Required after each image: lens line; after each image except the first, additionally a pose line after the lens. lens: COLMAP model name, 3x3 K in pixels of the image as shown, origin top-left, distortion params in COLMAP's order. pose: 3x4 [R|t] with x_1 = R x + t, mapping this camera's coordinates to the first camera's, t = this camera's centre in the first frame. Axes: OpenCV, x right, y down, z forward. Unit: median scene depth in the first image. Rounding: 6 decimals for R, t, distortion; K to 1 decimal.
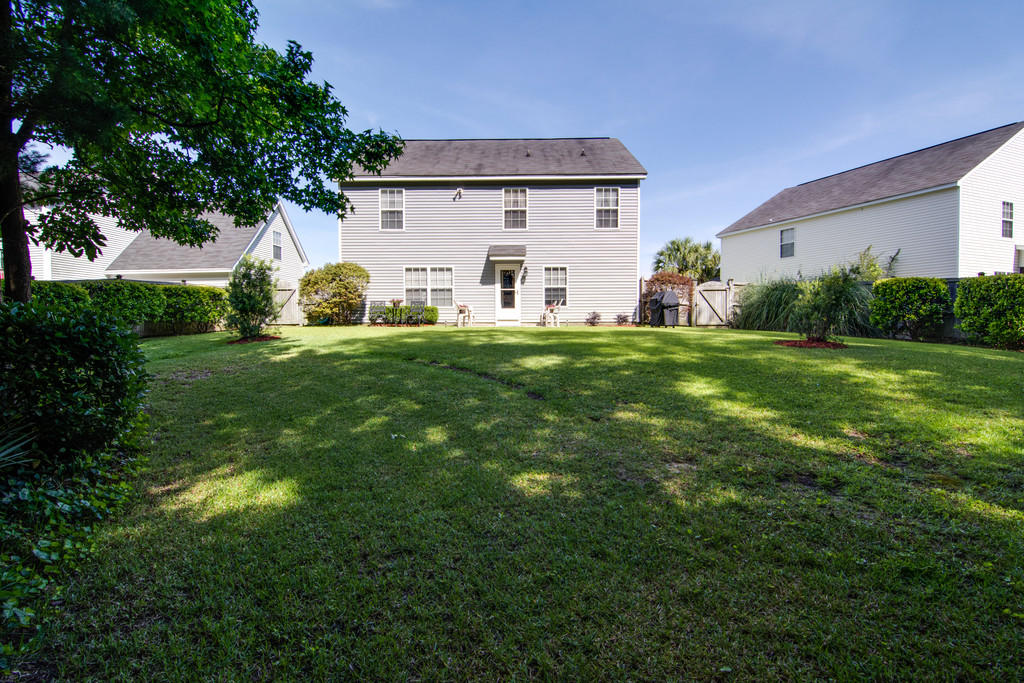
lens RADIAL K [[425.5, 0, 528.8], [0, 425.5, 319.5], [0, 0, 1]] dist [0.002408, 0.000011]
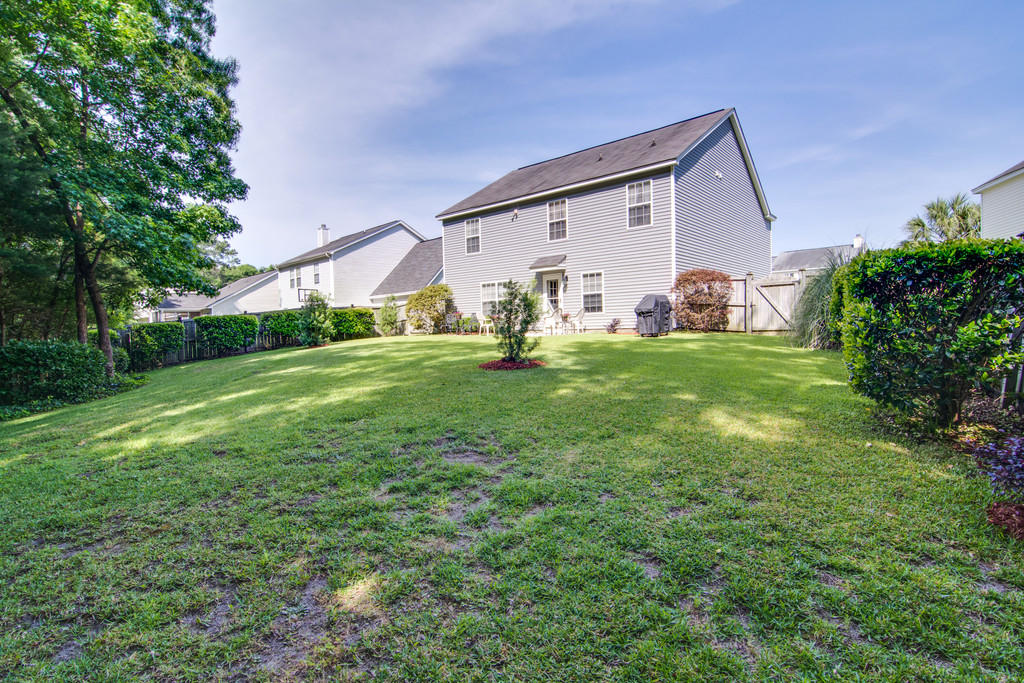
lens RADIAL K [[495.8, 0, 511.5], [0, 495.8, 336.2], [0, 0, 1]] dist [-0.010197, -0.006084]
pose [[0.768899, -0.002613, -0.639365, 0.655411], [0.018978, 0.999644, 0.018738, -0.001784], [0.639089, -0.026542, 0.768675, -0.009573]]
